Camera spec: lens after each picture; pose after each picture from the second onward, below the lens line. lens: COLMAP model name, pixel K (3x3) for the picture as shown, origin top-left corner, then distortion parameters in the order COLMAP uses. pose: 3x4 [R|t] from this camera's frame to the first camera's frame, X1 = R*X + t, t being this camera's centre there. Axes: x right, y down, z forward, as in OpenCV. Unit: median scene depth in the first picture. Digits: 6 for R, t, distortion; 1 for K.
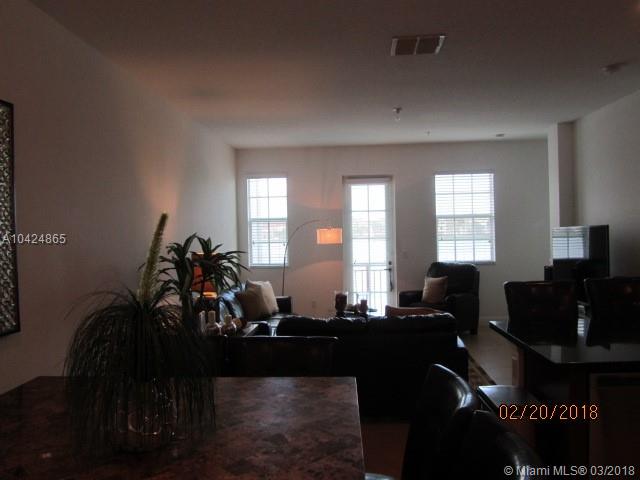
lens RADIAL K [[535.3, 0, 318.7], [0, 535.3, 239.2], [0, 0, 1]] dist [-0.032582, 0.012123]
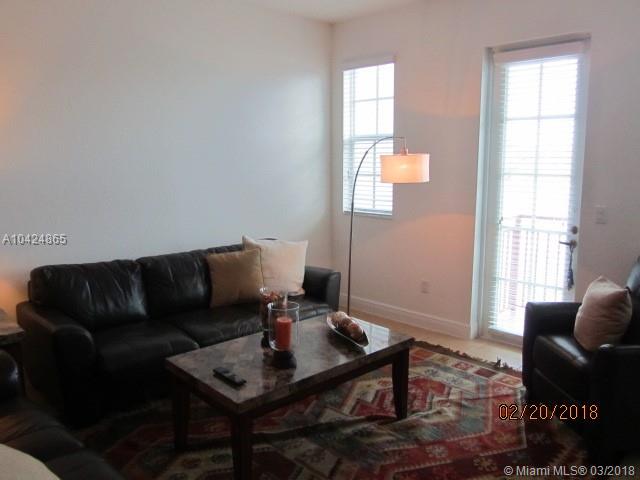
lens RADIAL K [[535.3, 0, 319.6], [0, 535.3, 239.1], [0, 0, 1]] dist [-0.032582, 0.012123]
pose [[0.717453, 0.122750, -0.685707, 0.296640], [-0.022628, 0.987939, 0.153179, -0.014131], [0.696239, -0.094383, 0.711578, 0.519960]]
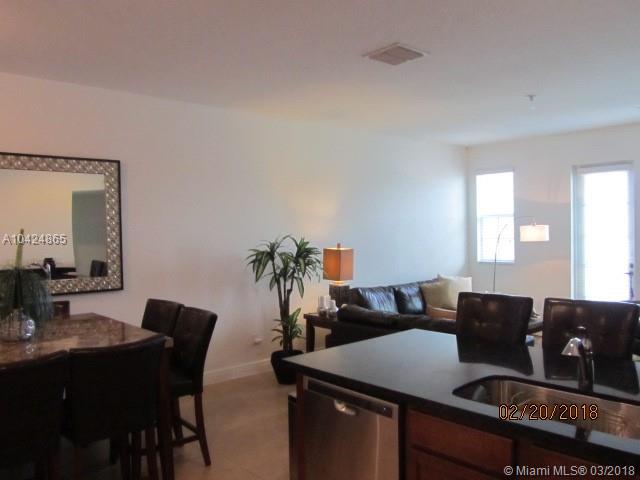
lens RADIAL K [[535.3, 0, 320.8], [0, 535.3, 243.2], [0, 0, 1]] dist [-0.032582, 0.012123]
pose [[0.696307, 0.025815, -0.717280, 0.392527], [-0.004921, 0.999501, 0.031195, -0.014243], [0.717728, -0.018192, 0.696086, 0.077517]]
